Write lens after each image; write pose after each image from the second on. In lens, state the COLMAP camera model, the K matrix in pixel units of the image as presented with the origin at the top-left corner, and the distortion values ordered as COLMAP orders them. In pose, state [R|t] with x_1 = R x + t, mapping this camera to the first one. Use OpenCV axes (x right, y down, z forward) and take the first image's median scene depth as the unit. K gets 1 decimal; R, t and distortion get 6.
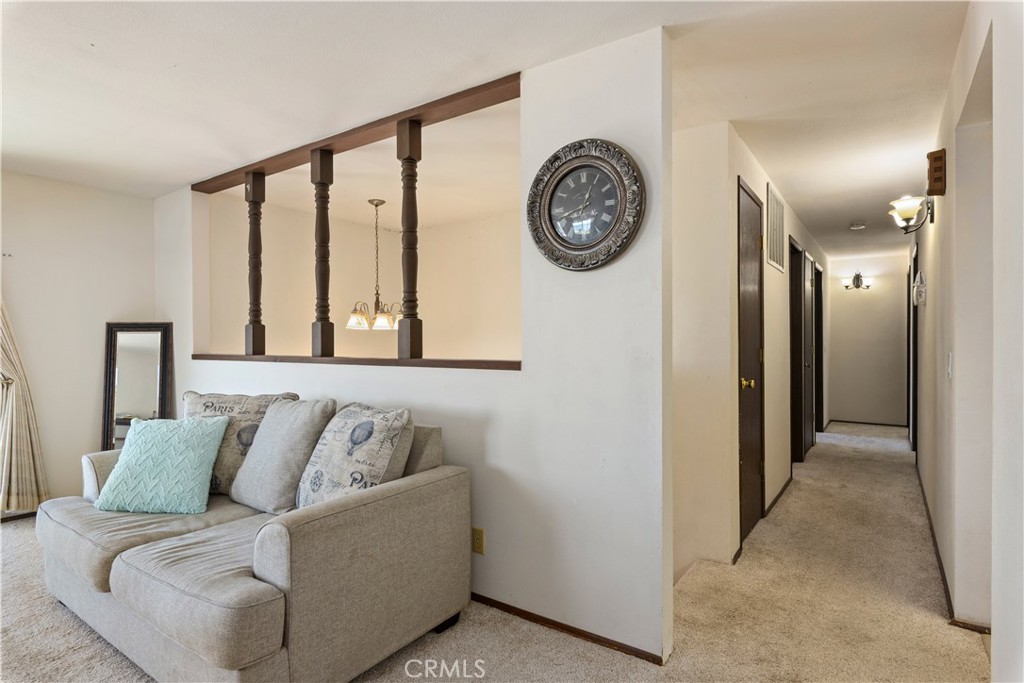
lens RADIAL K [[544.6, 0, 513.1], [0, 544.6, 342.0], [0, 0, 1]] dist [-0.000599, 0.000769]
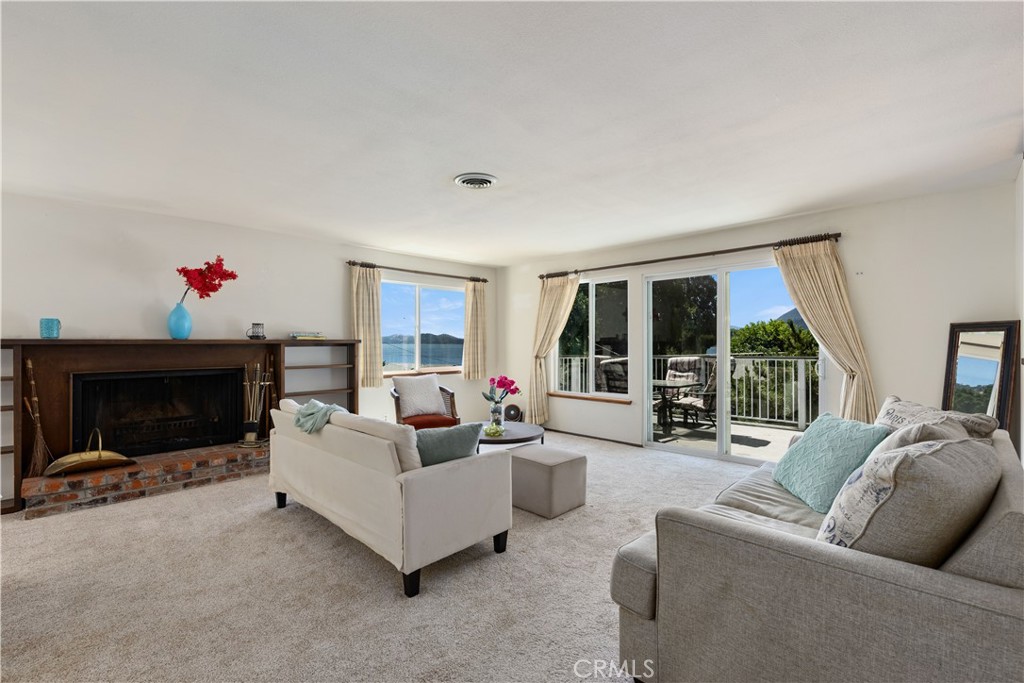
lens RADIAL K [[454.1, 0, 515.0], [0, 454.1, 339.9], [0, 0, 1]] dist [-0.002413, -0.000039]
pose [[-0.185311, -0.000559, -0.982680, 0.380300], [-0.000431, 1.000000, -0.000487, -0.007113], [0.982680, 0.000333, -0.185311, 0.628231]]
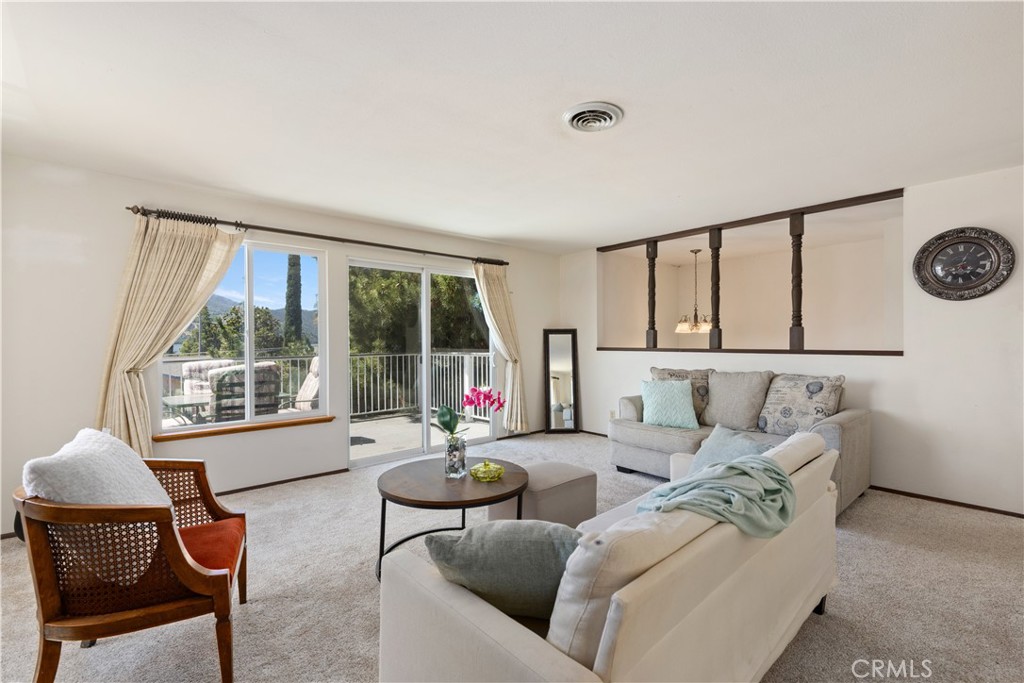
lens RADIAL K [[446.7, 0, 513.1], [0, 446.7, 342.6], [0, 0, 1]] dist [0.002579, -0.000614]
pose [[0.970797, 0.002315, -0.239891, -0.853313], [-0.001443, 0.999992, 0.003812, 0.004792], [0.239898, -0.003354, 0.970792, -0.706904]]
